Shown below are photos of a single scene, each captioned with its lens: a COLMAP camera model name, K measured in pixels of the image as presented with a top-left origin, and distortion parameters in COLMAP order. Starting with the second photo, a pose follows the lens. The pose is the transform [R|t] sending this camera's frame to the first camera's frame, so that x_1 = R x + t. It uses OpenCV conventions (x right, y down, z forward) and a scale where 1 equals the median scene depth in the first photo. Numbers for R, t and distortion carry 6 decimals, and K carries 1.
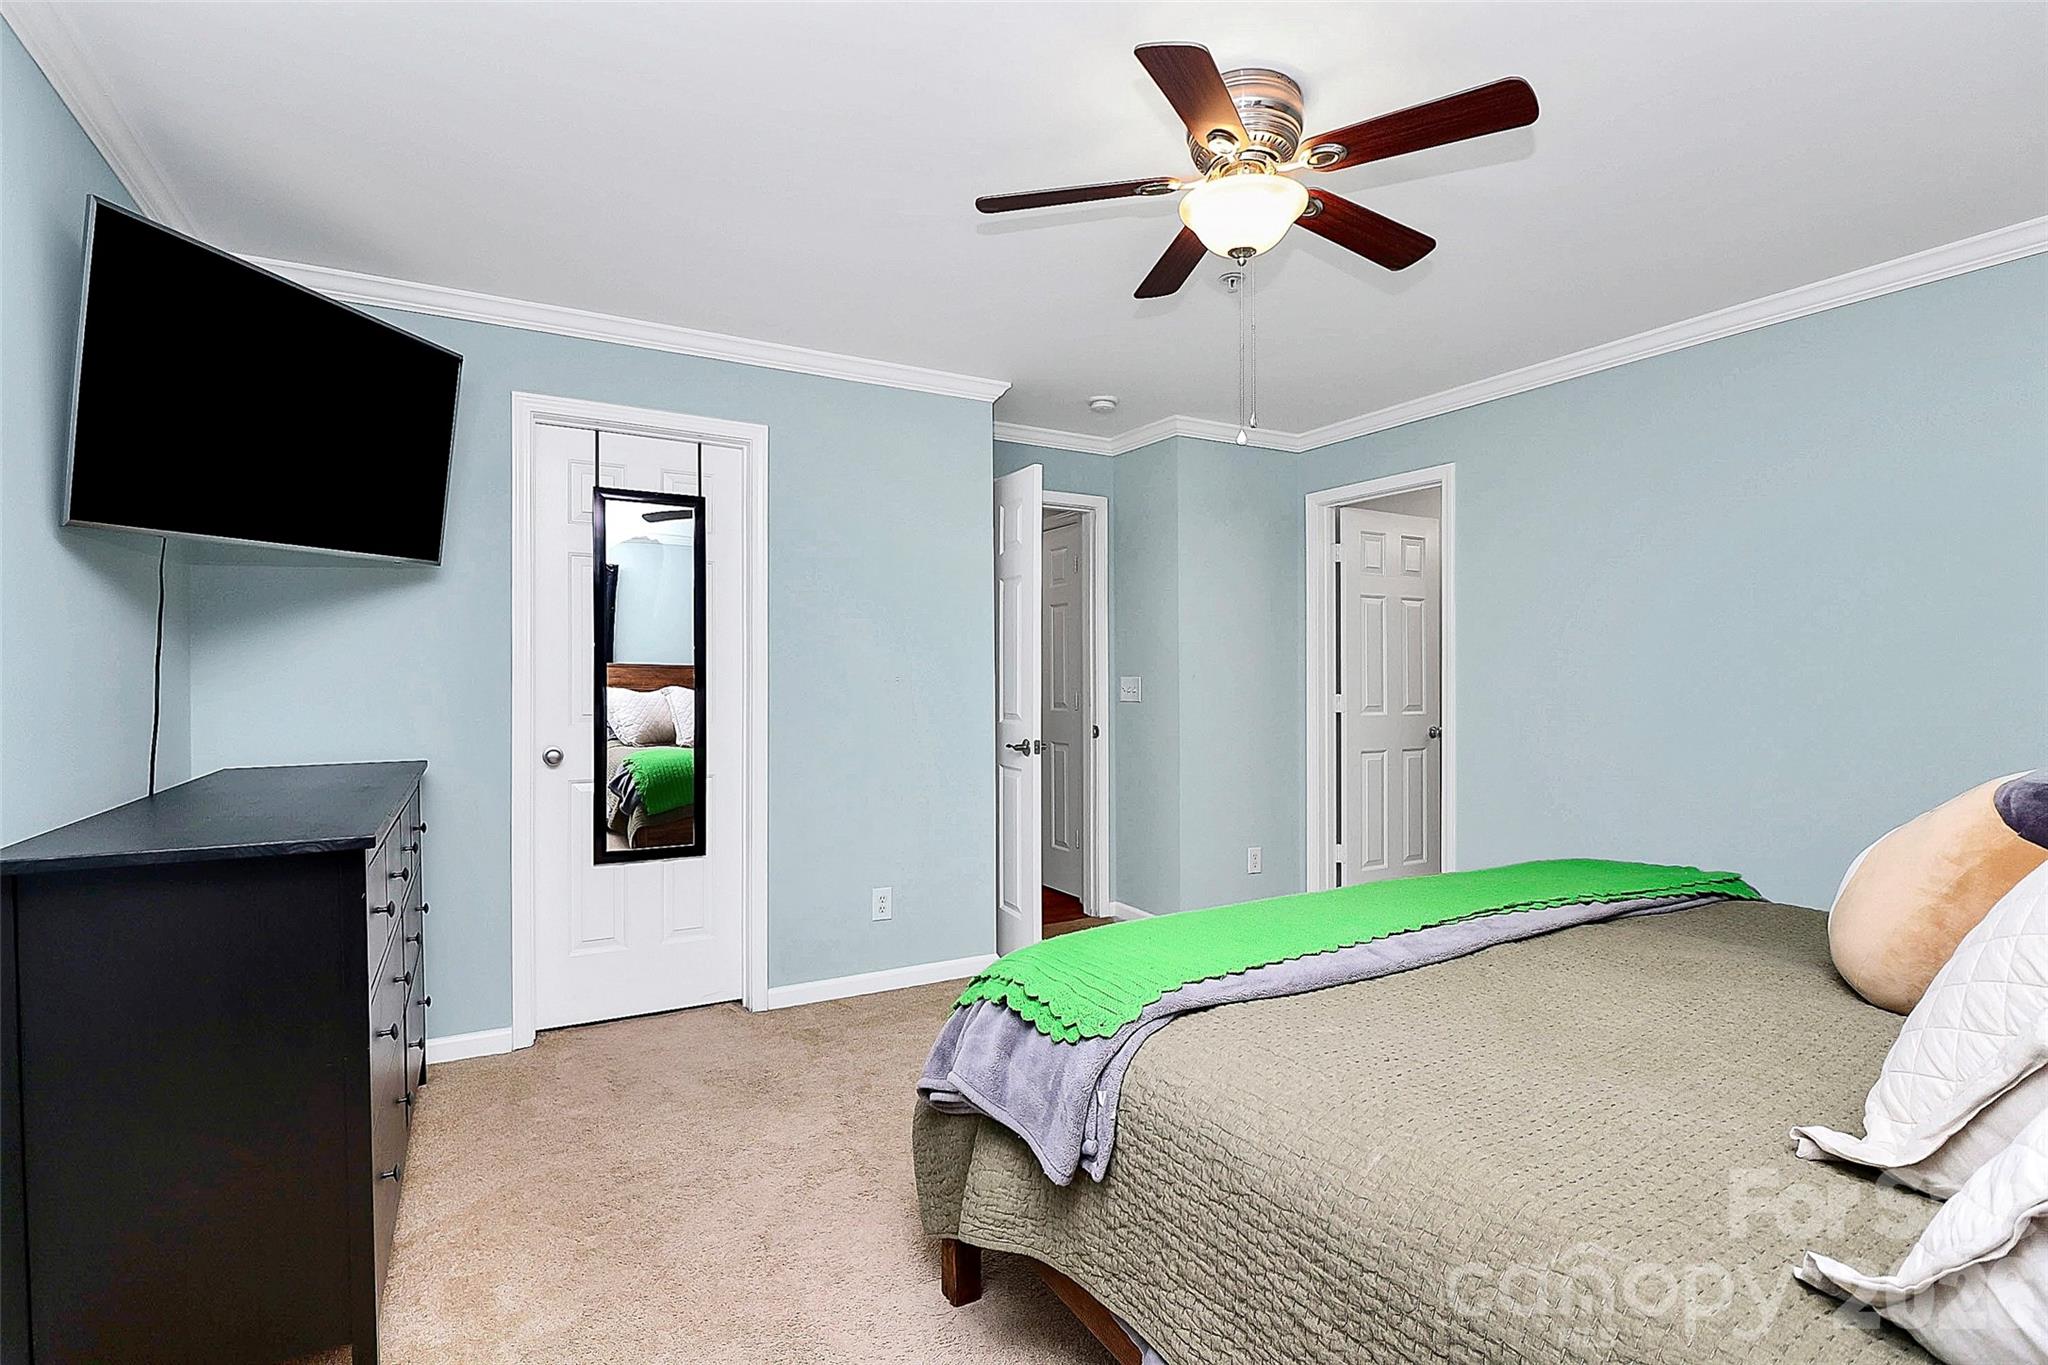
lens RADIAL K [[994.8, 0, 1022.6], [0, 994.8, 687.3], [0, 0, 1]] dist [0.004736, -0.015009]
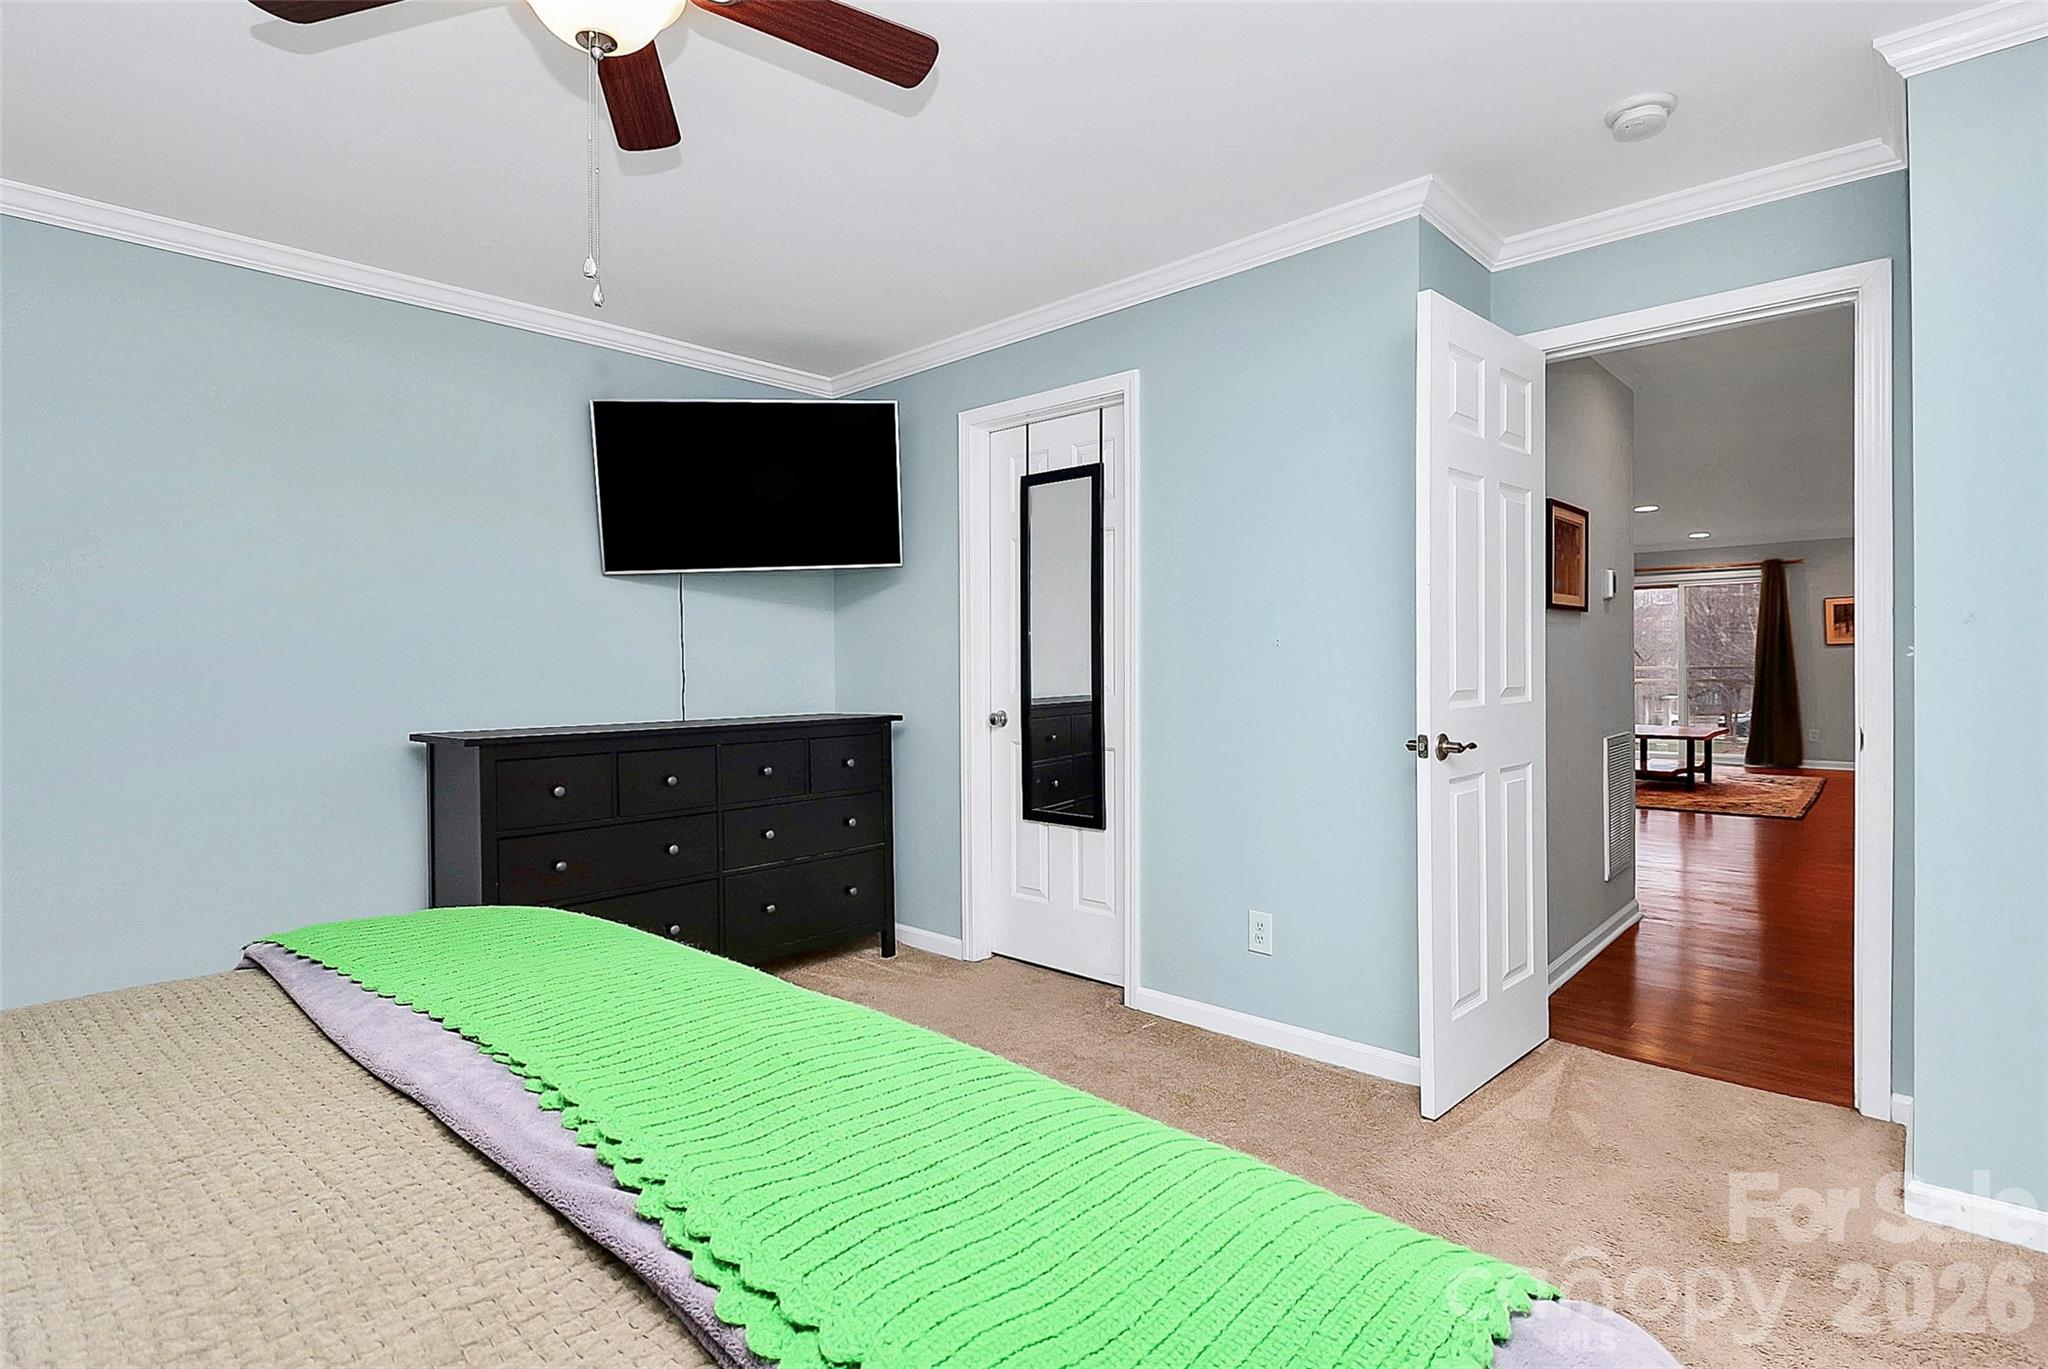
lens RADIAL K [[994.8, 0, 1022.6], [0, 994.8, 689.3], [0, 0, 1]] dist [0.004736, -0.015009]
pose [[0.285962, 0.013338, -0.958148, 0.601568], [0.000796, 0.999899, 0.014157, 0.017173], [0.958241, -0.004811, 0.285923, 0.651515]]
